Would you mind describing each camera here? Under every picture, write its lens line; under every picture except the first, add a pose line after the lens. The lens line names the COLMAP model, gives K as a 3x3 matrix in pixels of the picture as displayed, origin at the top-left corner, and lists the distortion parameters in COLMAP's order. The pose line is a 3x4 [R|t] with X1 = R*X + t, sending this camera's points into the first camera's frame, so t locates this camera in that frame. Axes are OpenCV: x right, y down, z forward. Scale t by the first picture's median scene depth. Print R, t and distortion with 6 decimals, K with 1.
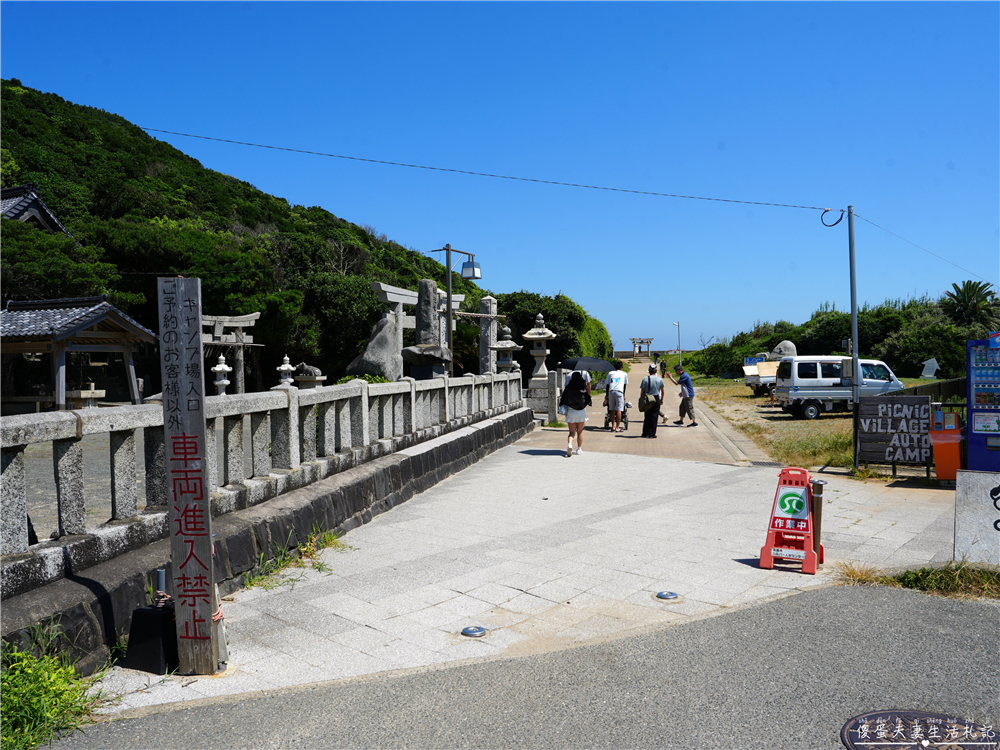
lens RADIAL K [[768.8, 0, 500.1], [0, 768.8, 375.4], [0, 0, 1]] dist [-0.100706, 0.066569]
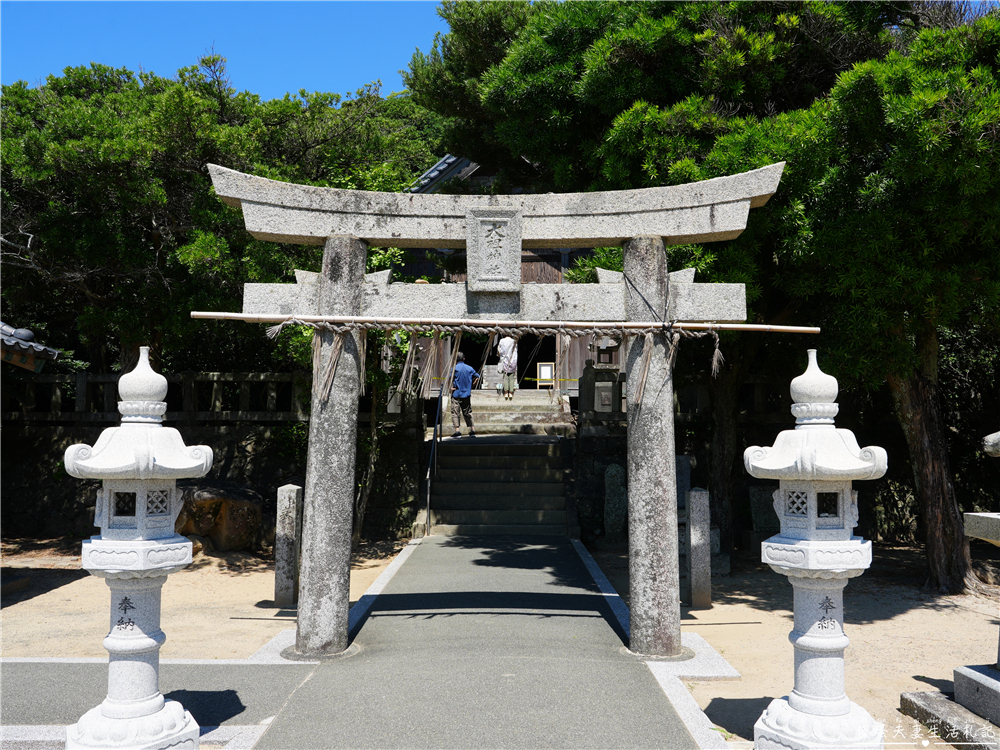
lens RADIAL K [[768.8, 0, 501.9], [0, 768.8, 377.2], [0, 0, 1]] dist [-0.100706, 0.066569]
pose [[0.436819, -0.068104, -0.896967, -0.187519], [-0.014096, 0.996489, -0.082525, -0.011765], [0.899439, 0.048692, 0.434326, 0.901553]]
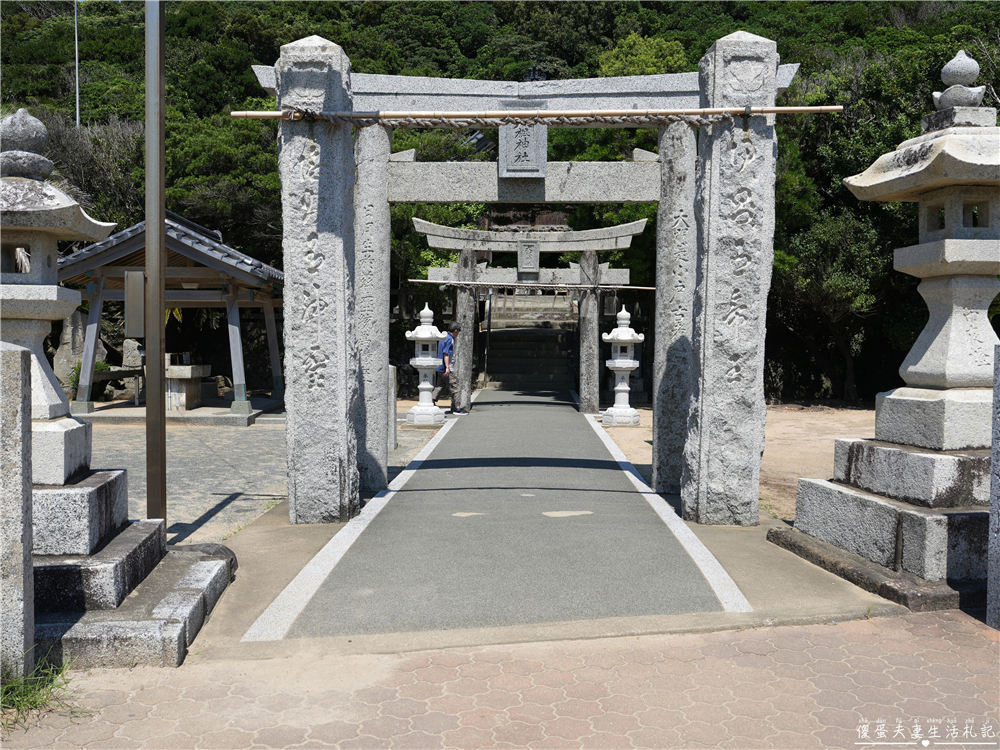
lens RADIAL K [[894.9, 0, 498.6], [0, 894.9, 378.2], [0, 0, 1]] dist [-0.005379, -0.000443]
pose [[0.408657, 0.054358, -0.911068, 0.171049], [-0.023257, 0.998521, 0.049144, -0.009129], [0.912392, 0.001105, 0.409317, 0.724175]]
